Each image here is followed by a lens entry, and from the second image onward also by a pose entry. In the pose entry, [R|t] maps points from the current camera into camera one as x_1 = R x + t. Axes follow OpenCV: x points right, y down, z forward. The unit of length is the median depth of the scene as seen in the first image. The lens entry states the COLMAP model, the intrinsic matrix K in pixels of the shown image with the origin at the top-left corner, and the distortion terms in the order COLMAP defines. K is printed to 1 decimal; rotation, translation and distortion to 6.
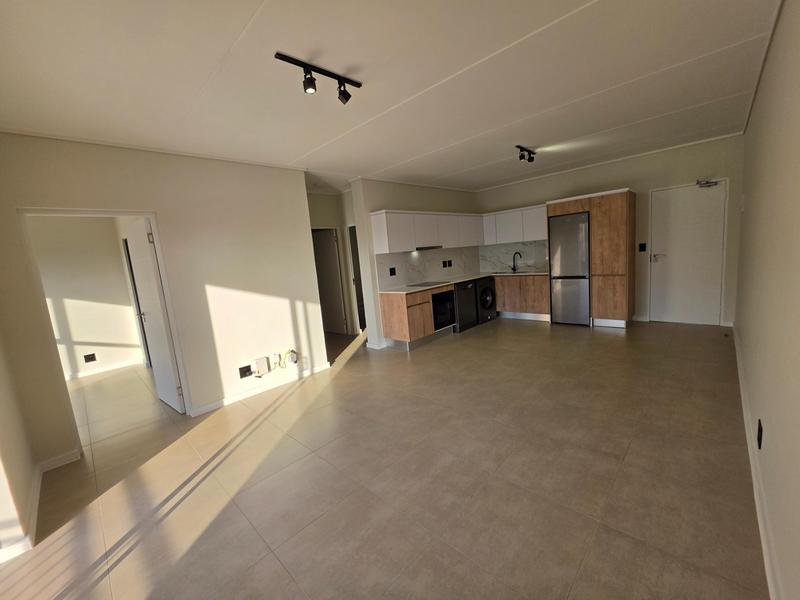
lens RADIAL K [[322.4, 0, 397.5], [0, 322.4, 298.1], [0, 0, 1]] dist [-0.002517, 0.000664]
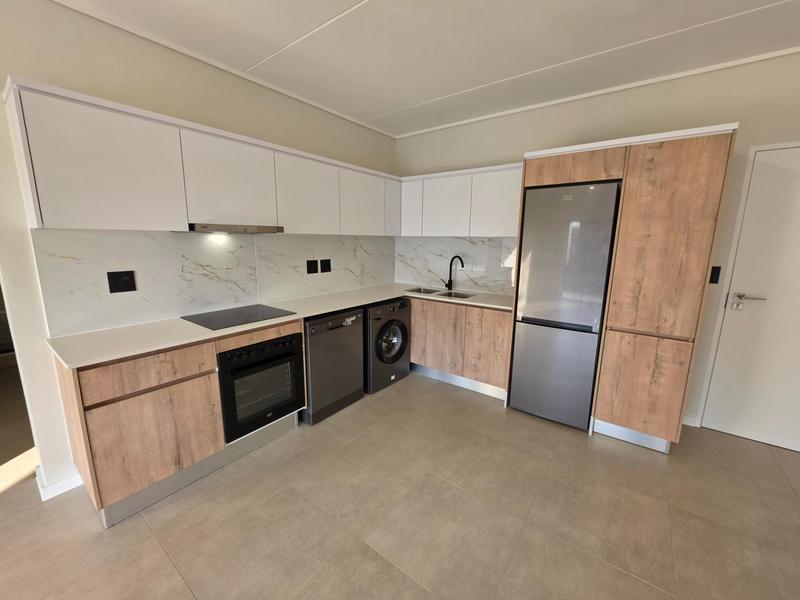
lens RADIAL K [[322.4, 0, 397.5], [0, 322.4, 298.1], [0, 0, 1]] dist [-0.002517, 0.000664]
pose [[0.986082, 0.075190, 0.148287, 0.227930], [-0.081158, 0.996100, 0.034606, -0.094419], [-0.145107, -0.046159, 0.988339, 0.550536]]
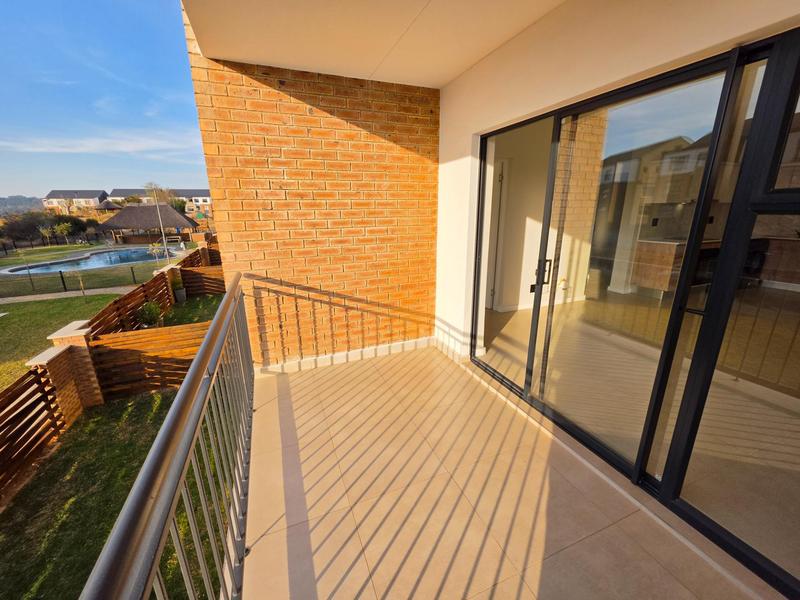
lens RADIAL K [[322.4, 0, 397.5], [0, 322.4, 298.1], [0, 0, 1]] dist [-0.002517, 0.000664]
pose [[0.911562, 0.181024, -0.369169, -0.317622], [-0.122803, 0.976750, 0.175726, 0.068997], [0.392396, -0.114850, 0.912598, -0.263808]]
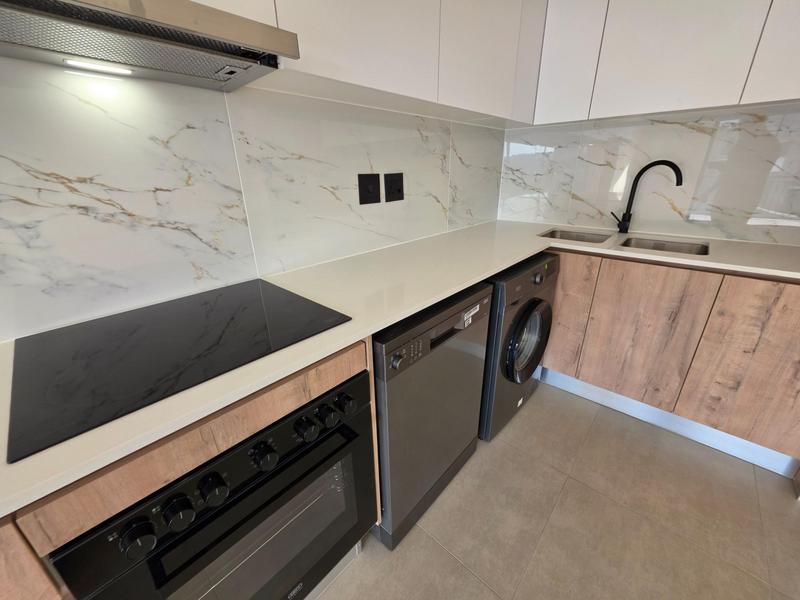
lens RADIAL K [[322.4, 0, 397.5], [0, 322.4, 298.1], [0, 0, 1]] dist [-0.002517, 0.000664]
pose [[0.996290, 0.052876, 0.067899, 0.172498], [-0.067409, 0.969959, 0.233744, -0.093938], [-0.053500, -0.237454, 0.969924, 0.842565]]
